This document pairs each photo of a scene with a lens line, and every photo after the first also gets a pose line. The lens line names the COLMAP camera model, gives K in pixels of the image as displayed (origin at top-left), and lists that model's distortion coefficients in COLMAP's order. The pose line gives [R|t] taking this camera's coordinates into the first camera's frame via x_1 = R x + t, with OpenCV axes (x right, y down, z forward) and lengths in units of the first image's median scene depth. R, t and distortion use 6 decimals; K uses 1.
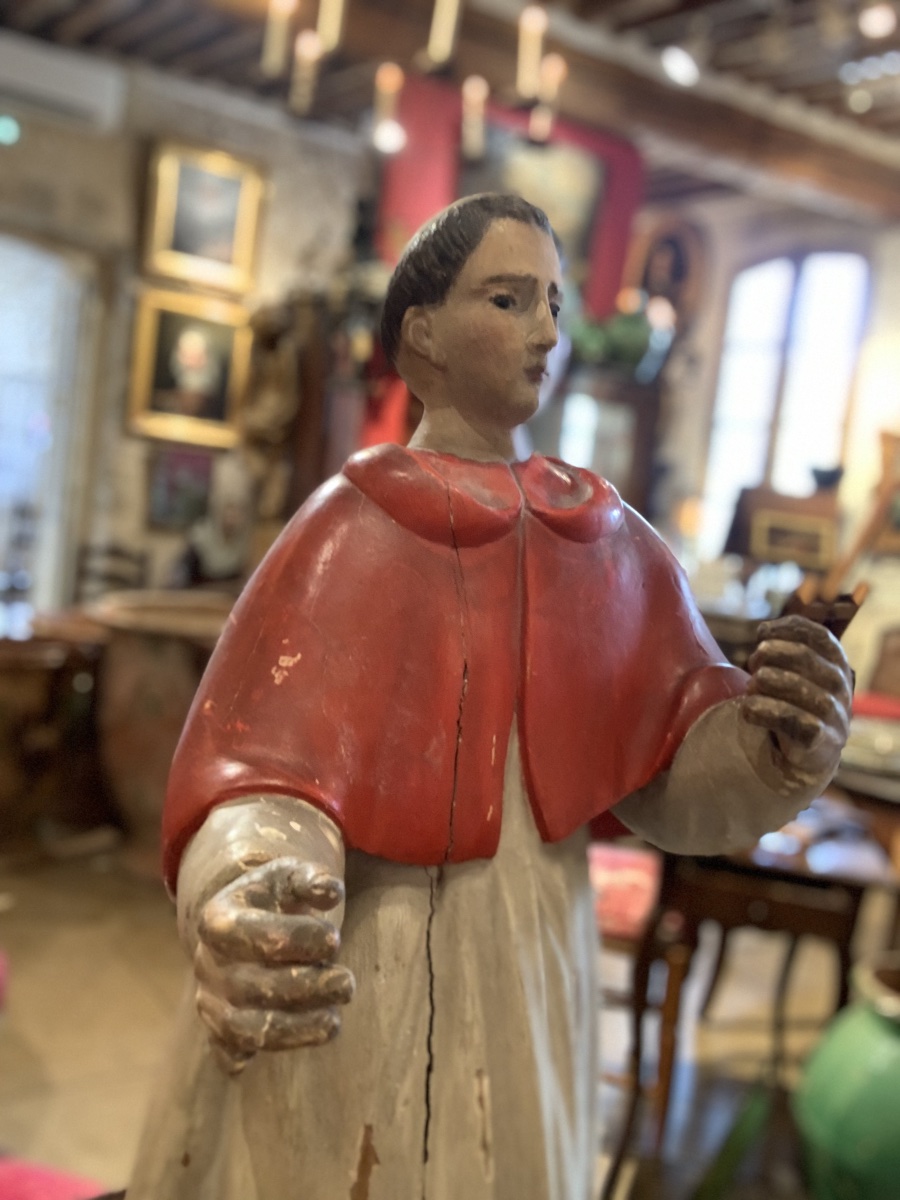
lens RADIAL K [[1124.2, 0, 455.1], [0, 1124.2, 602.1], [0, 0, 1]] dist [0.102835, -0.252617]
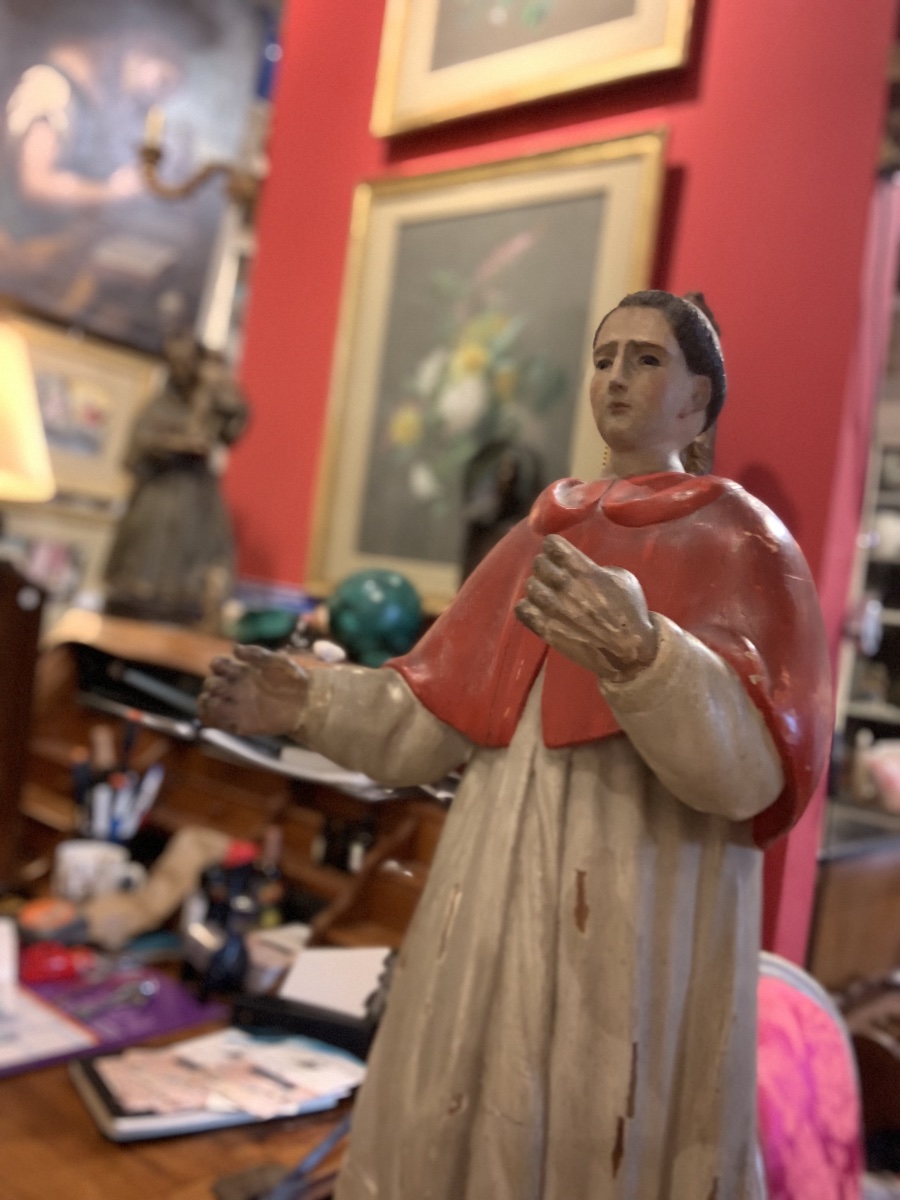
lens RADIAL K [[1124.2, 0, 455.1], [0, 1124.2, 602.1], [0, 0, 1]] dist [0.102835, -0.252617]
pose [[0.279454, -0.087387, -0.956174, 1.310726], [-0.182763, 0.972801, -0.142322, 0.254792], [0.942604, 0.214526, 0.255882, 0.533528]]
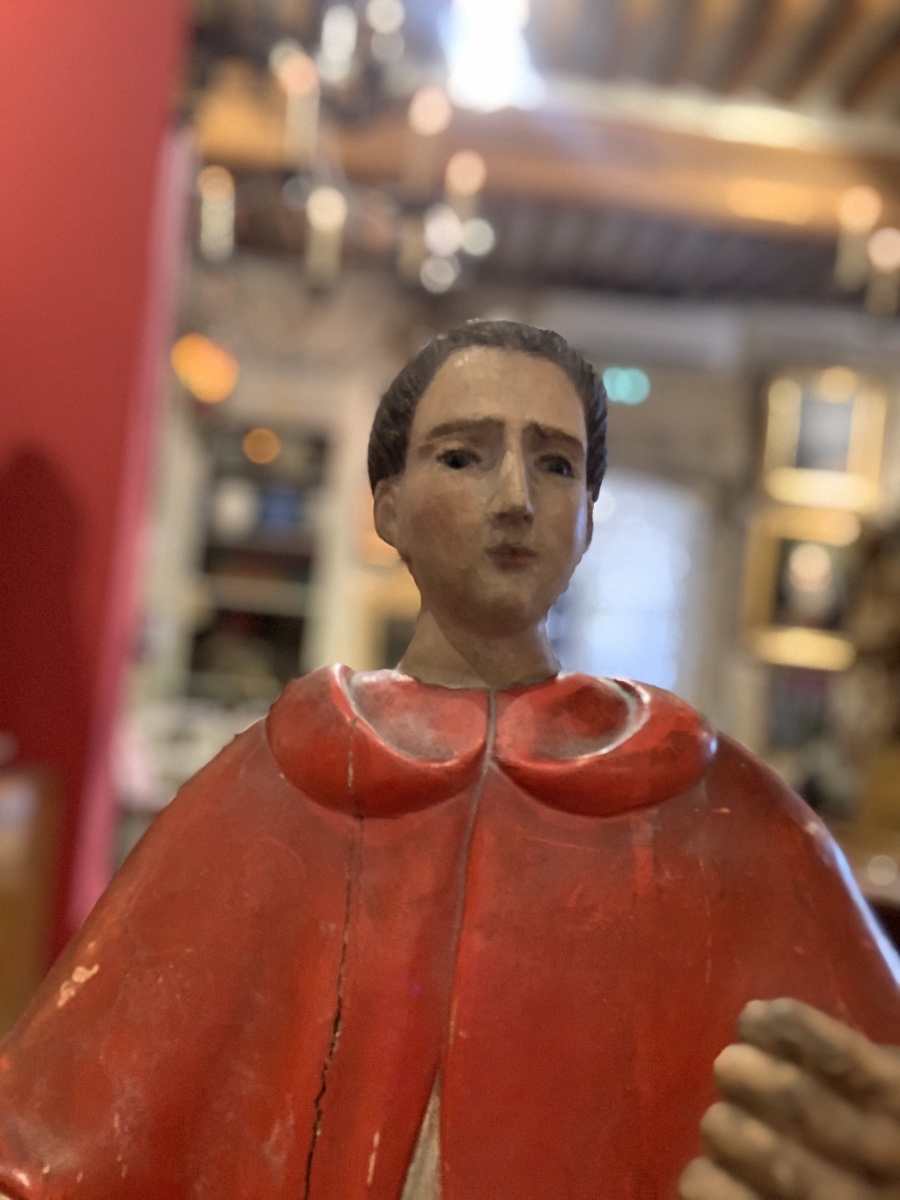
lens RADIAL K [[1124.2, 0, 455.1], [0, 1124.2, 602.1], [0, 0, 1]] dist [0.102835, -0.252617]
pose [[0.851153, -0.053154, -0.522219, 0.399010], [-0.048021, 0.982803, -0.178303, -0.056412], [0.522716, 0.176841, 0.833963, 0.440441]]
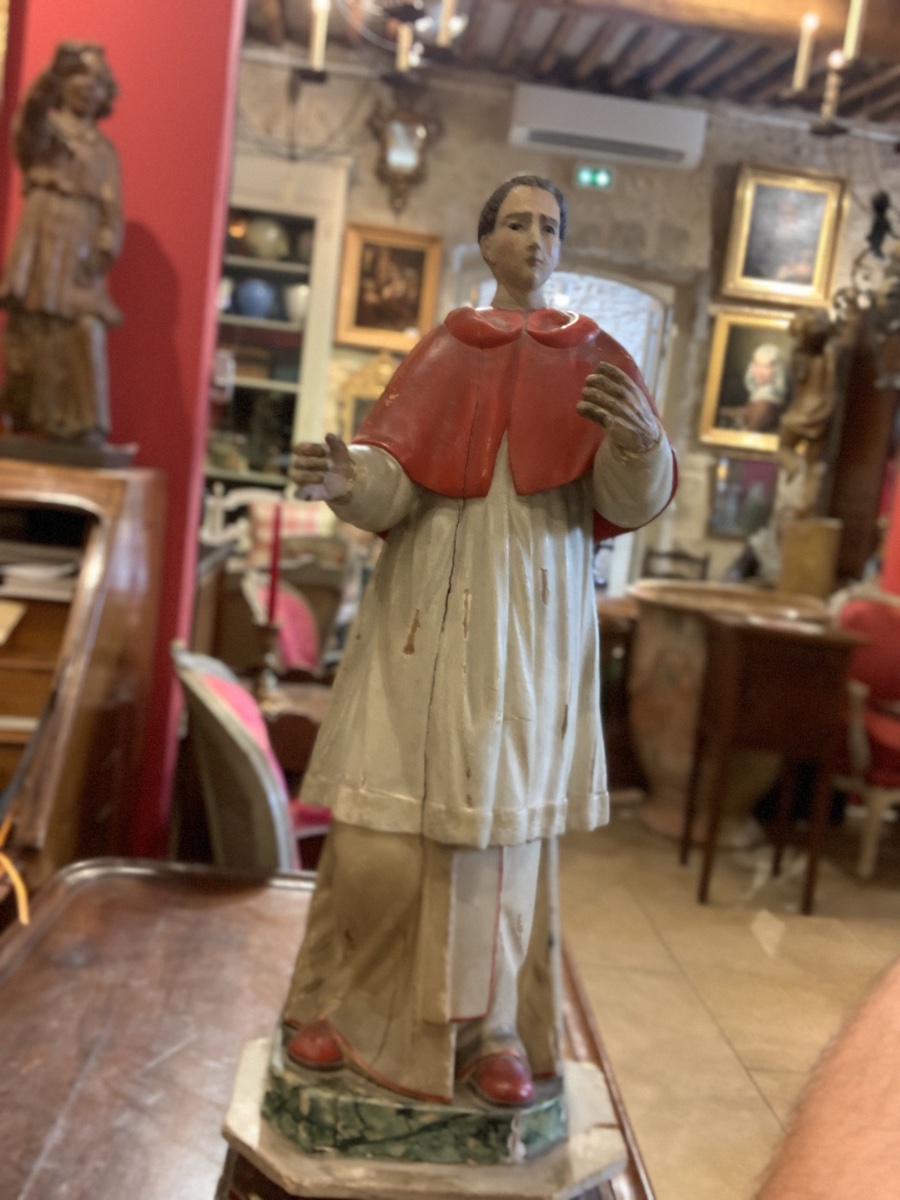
lens RADIAL K [[1124.2, 0, 455.1], [0, 1124.2, 602.1], [0, 0, 1]] dist [0.102835, -0.252617]
pose [[0.867740, 0.046654, -0.494824, 0.985123], [-0.058221, 0.998272, -0.007976, 0.426948], [0.493597, 0.035730, 0.868956, -0.788825]]
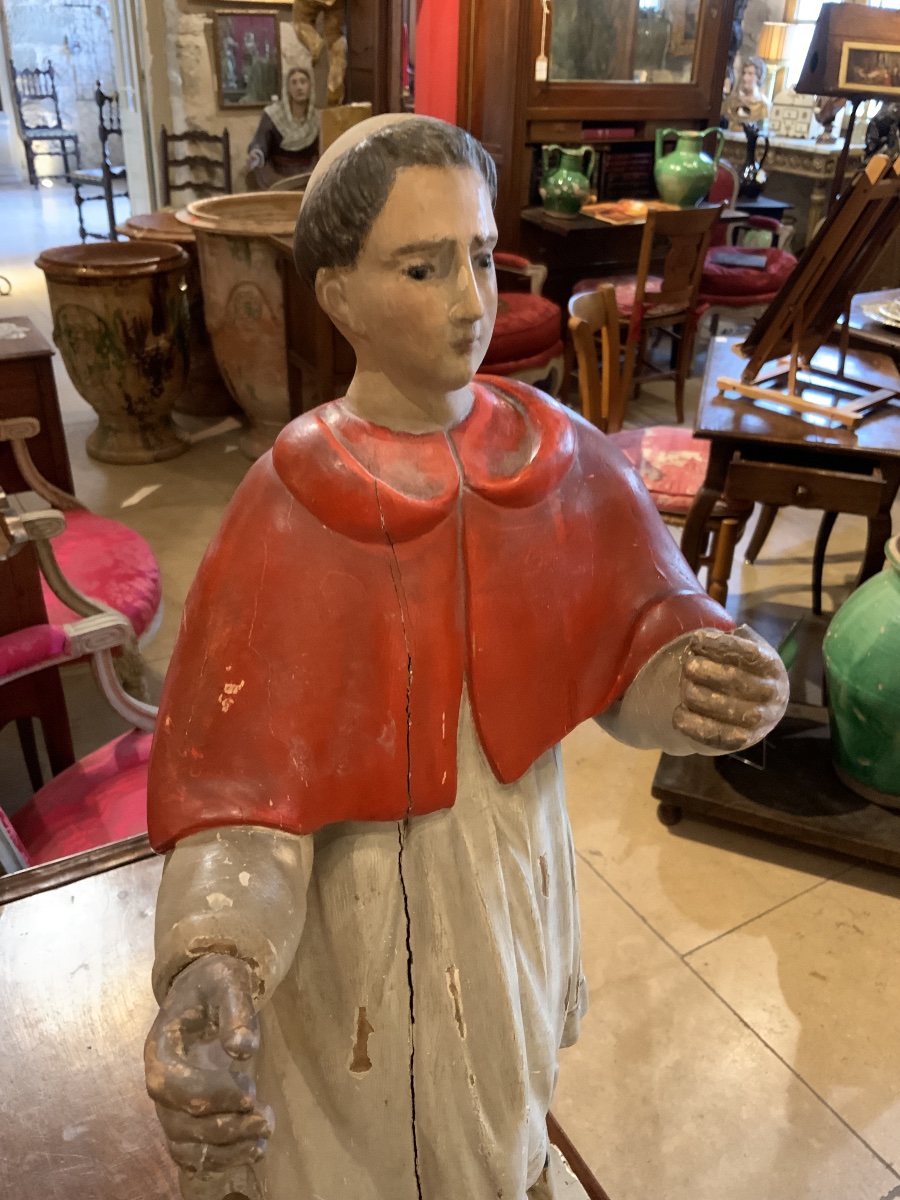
lens RADIAL K [[998.6, 0, 450.0], [0, 998.6, 600.0], [0, 0, 1]] dist [0.118843, -0.235405]
pose [[0.993958, -0.039078, -0.102568, 0.137844], [0.077928, 0.909319, 0.408738, -0.353285], [0.077294, -0.414261, 0.906870, 0.184268]]
